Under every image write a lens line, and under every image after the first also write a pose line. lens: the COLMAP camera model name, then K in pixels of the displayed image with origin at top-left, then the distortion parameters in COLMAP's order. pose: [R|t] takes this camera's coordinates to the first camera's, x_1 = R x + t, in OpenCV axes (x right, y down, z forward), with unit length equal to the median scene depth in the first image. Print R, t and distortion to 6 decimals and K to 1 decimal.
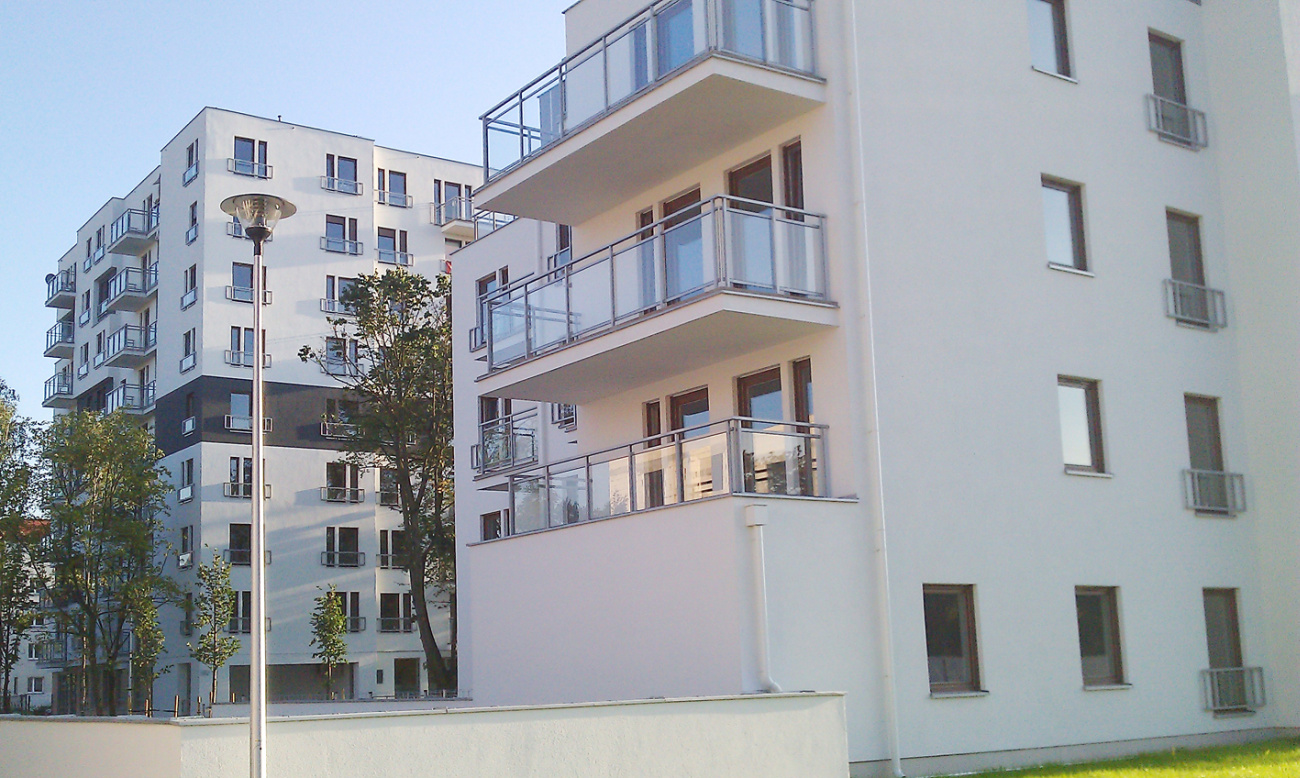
lens RADIAL K [[1472.0, 0, 650.0], [0, 1472.0, 389.0], [0, 0, 1]] dist [-0.002893, -0.004431]
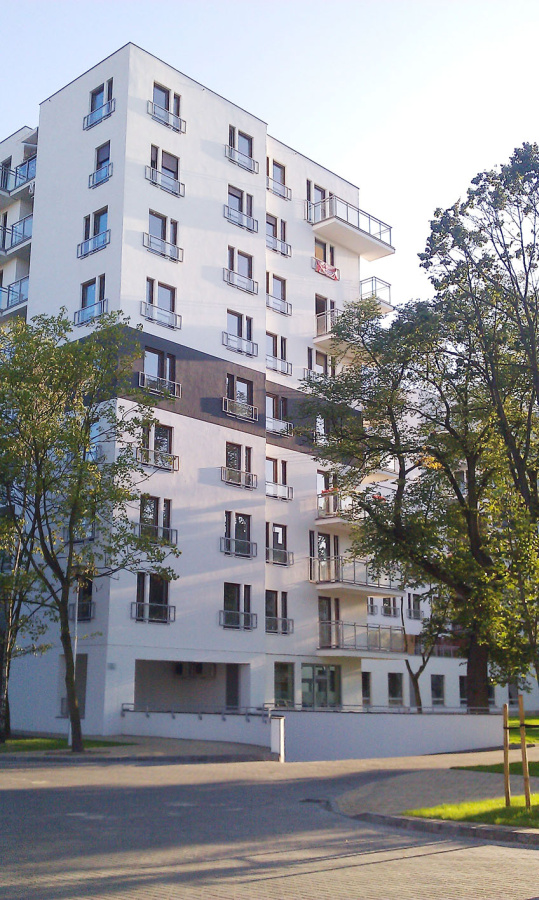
lens RADIAL K [[915.2, 0, 269.5], [0, 915.2, 450.0], [0, 0, 1]] dist [-0.051107, -0.007950]
pose [[0.973061, 0.081477, 0.215673, -0.316467], [-0.070637, 0.995843, -0.057512, 0.086470], [-0.219462, 0.040728, 0.974771, 0.440910]]
